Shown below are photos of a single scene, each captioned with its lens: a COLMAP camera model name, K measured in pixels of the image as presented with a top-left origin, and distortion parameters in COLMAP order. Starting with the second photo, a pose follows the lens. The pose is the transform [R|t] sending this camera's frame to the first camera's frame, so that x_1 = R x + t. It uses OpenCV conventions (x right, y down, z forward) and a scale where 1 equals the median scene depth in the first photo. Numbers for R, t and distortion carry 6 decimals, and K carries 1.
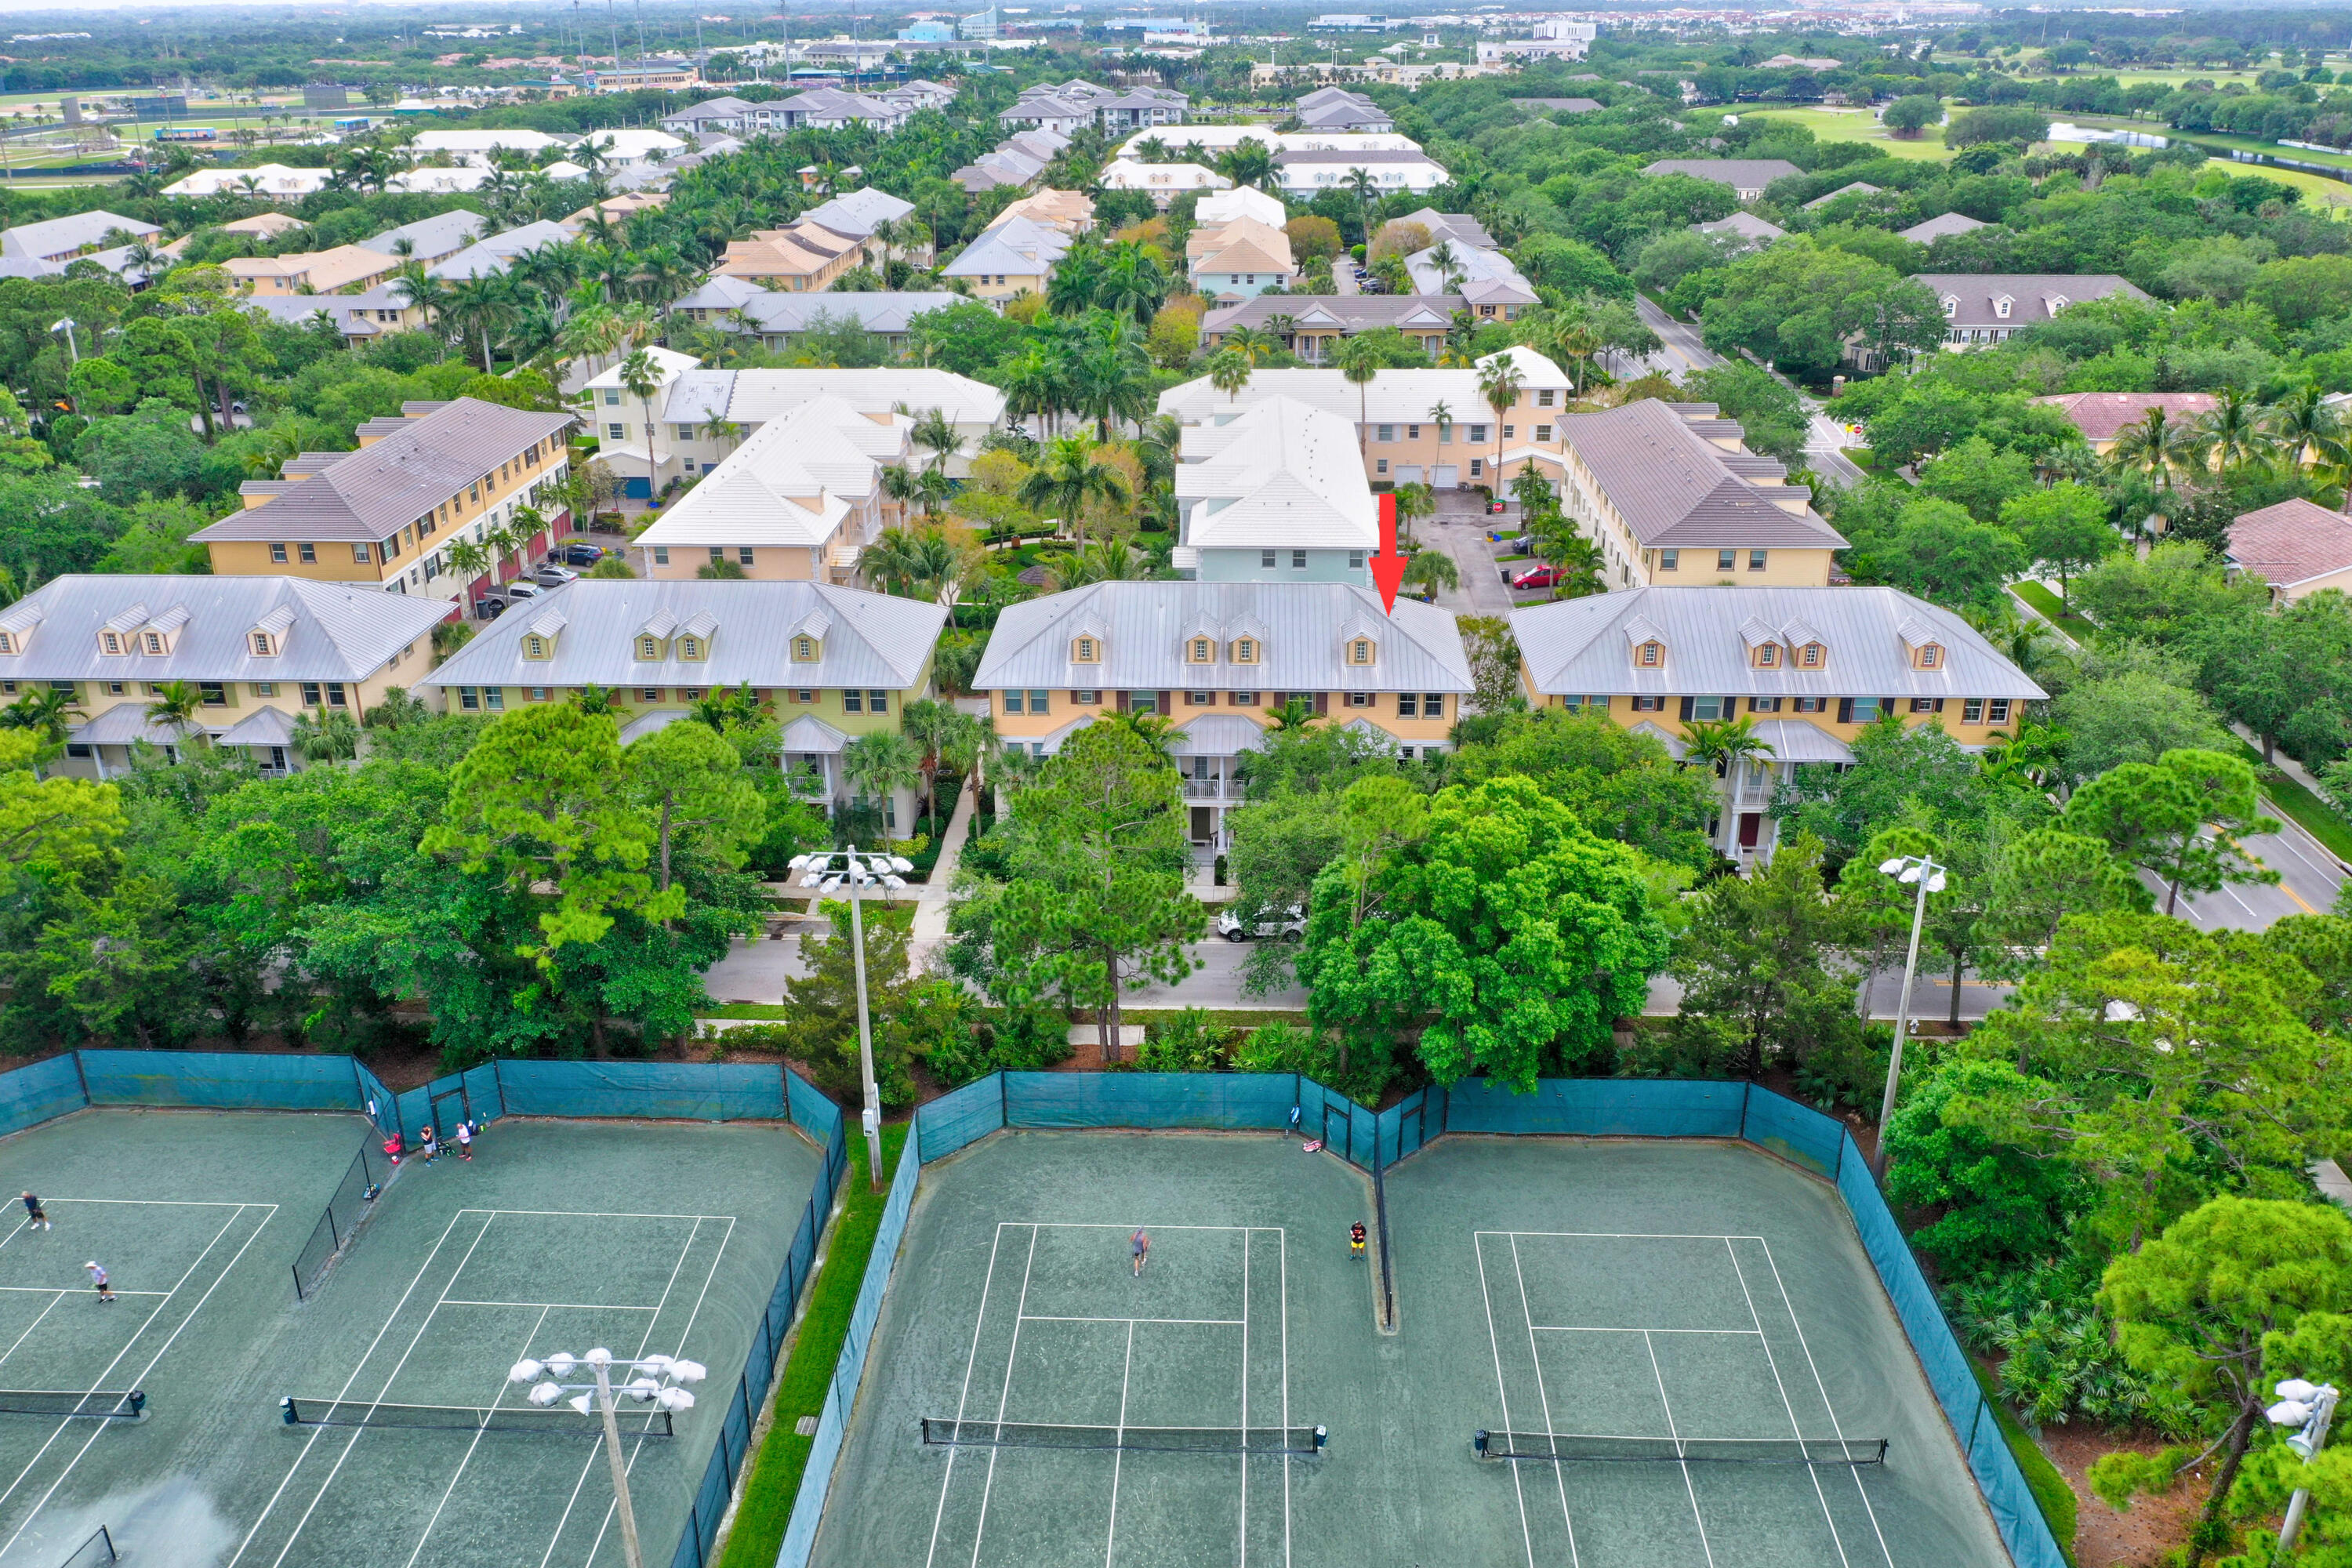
lens RADIAL K [[1865.1, 0, 1175.7], [0, 1865.1, 779.6], [0, 0, 1]] dist [-0.019831, -0.010634]
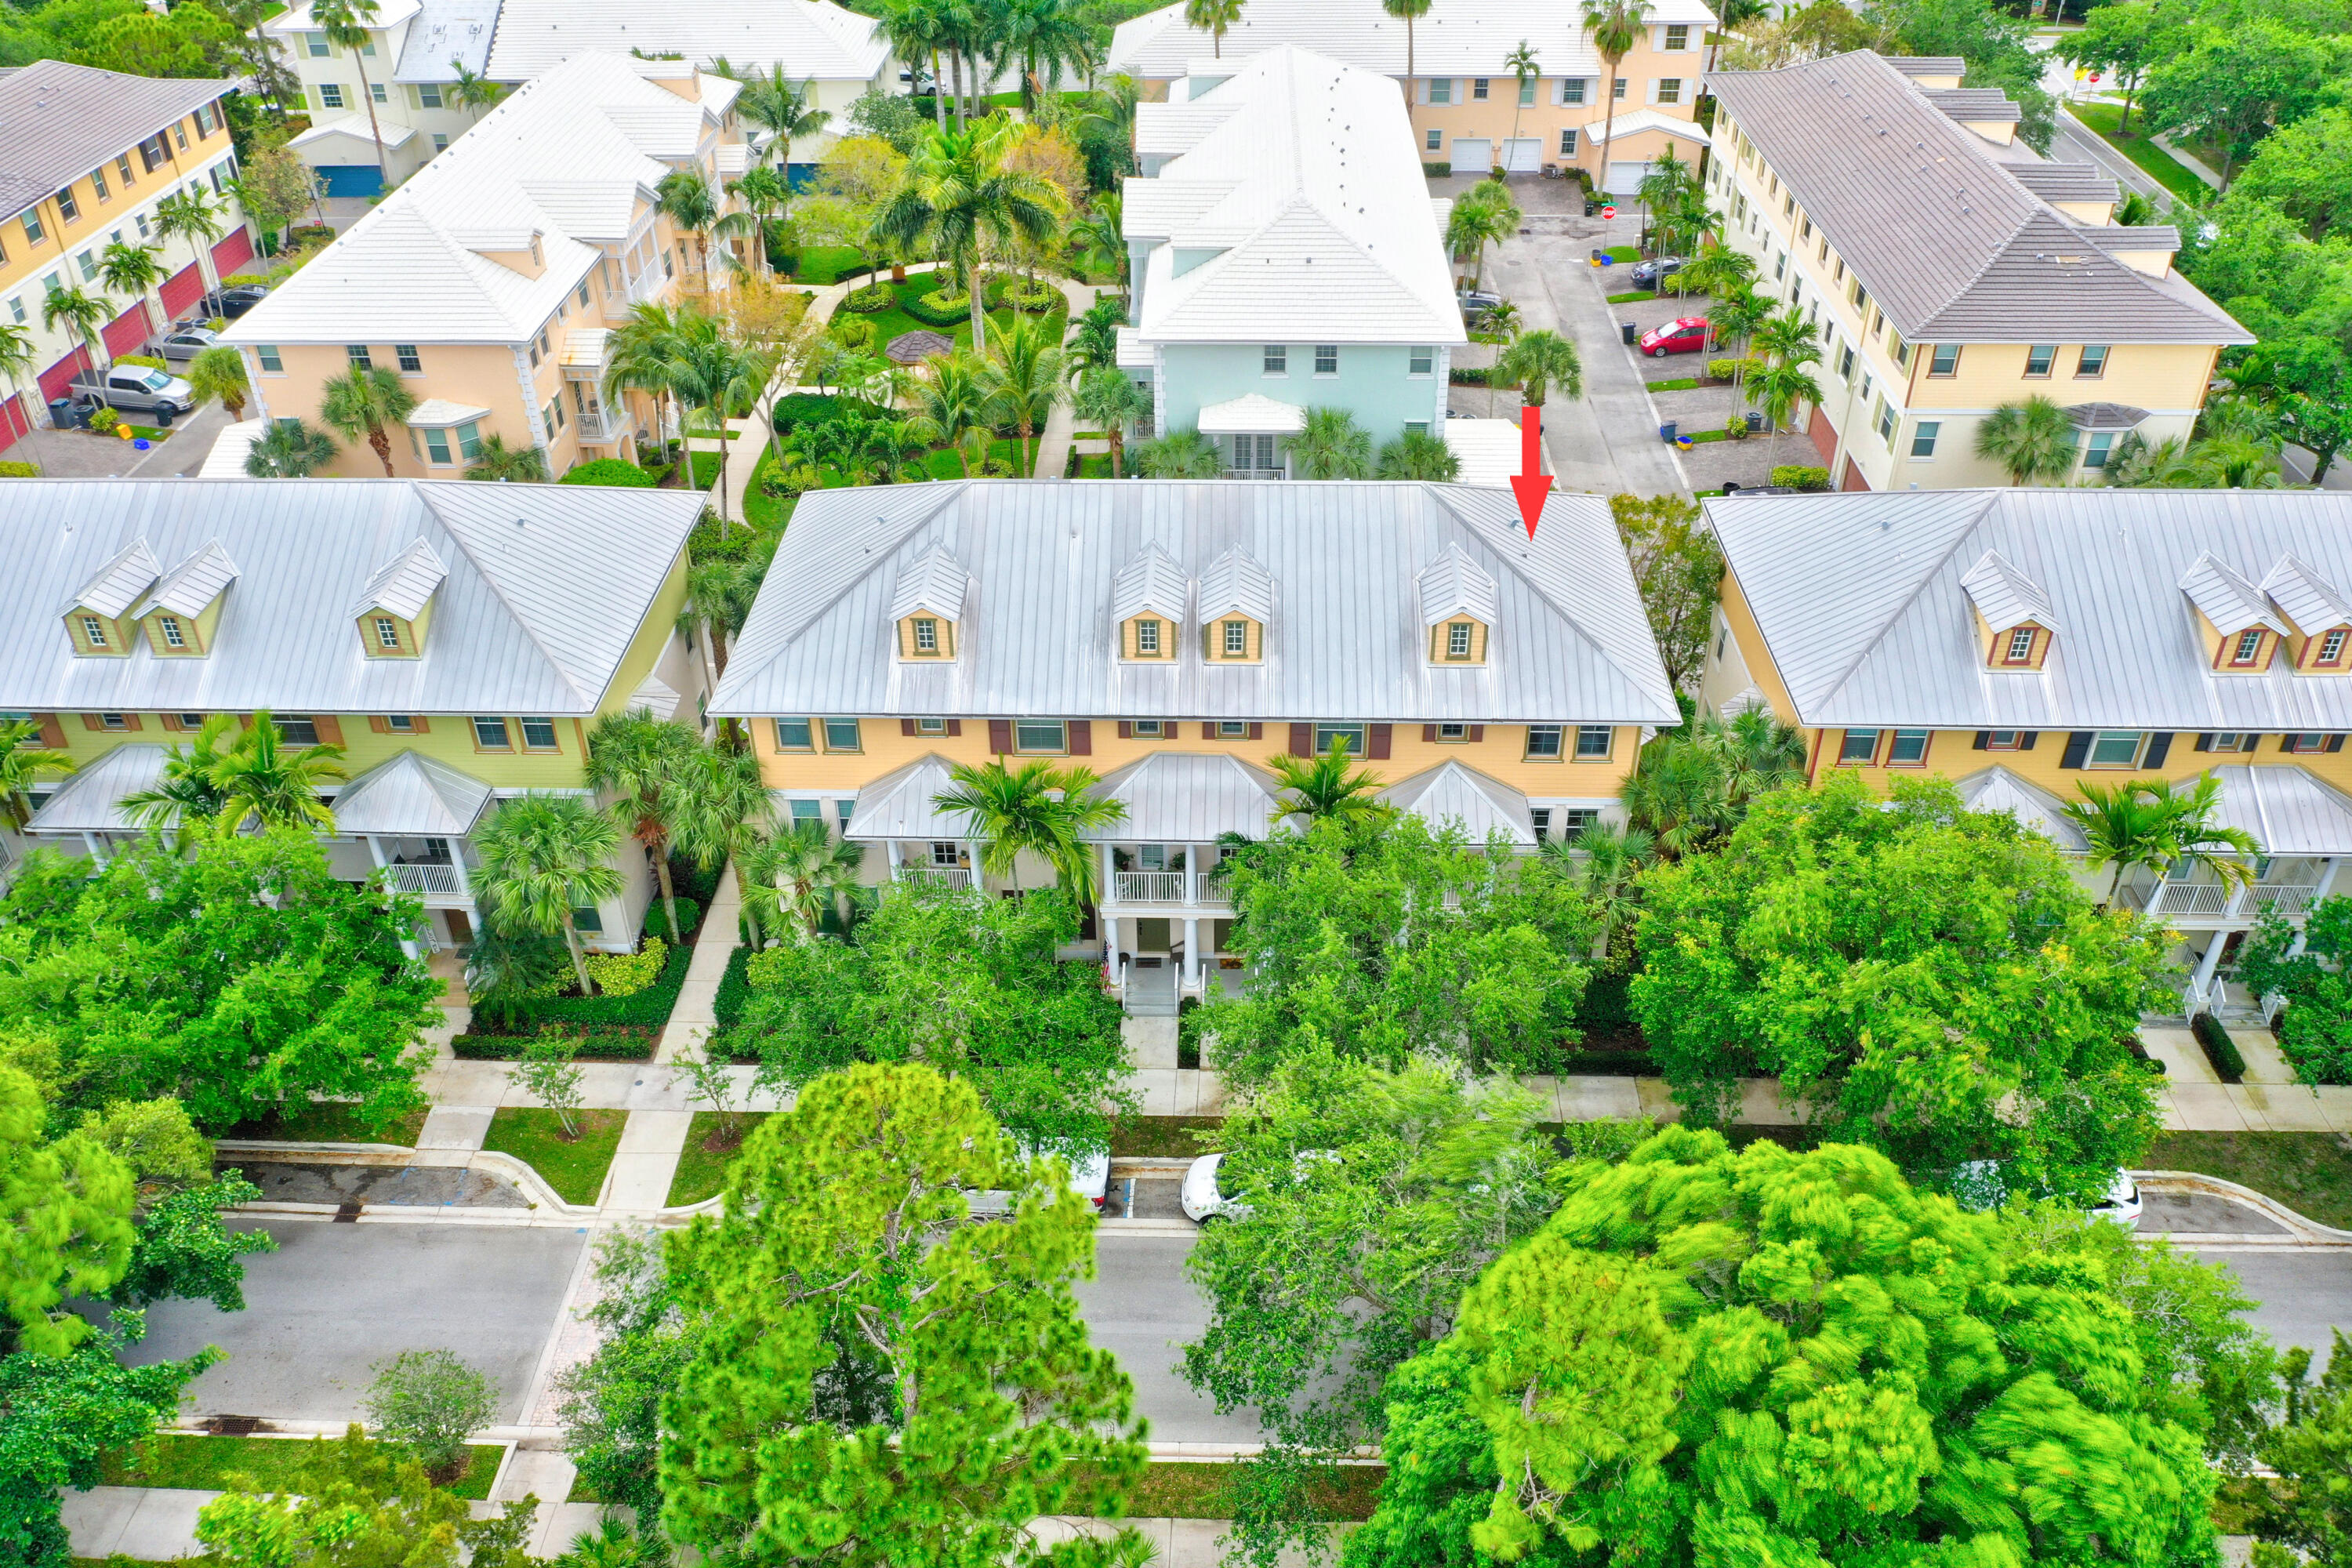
lens RADIAL K [[1865.1, 0, 1176.2], [0, 1865.1, 778.5], [0, 0, 1]] dist [-0.019831, -0.010634]
pose [[0.999971, -0.007013, 0.003045, 0.015012], [0.006248, 0.979091, 0.203328, -0.105748], [-0.004407, -0.203303, 0.979106, 0.376447]]
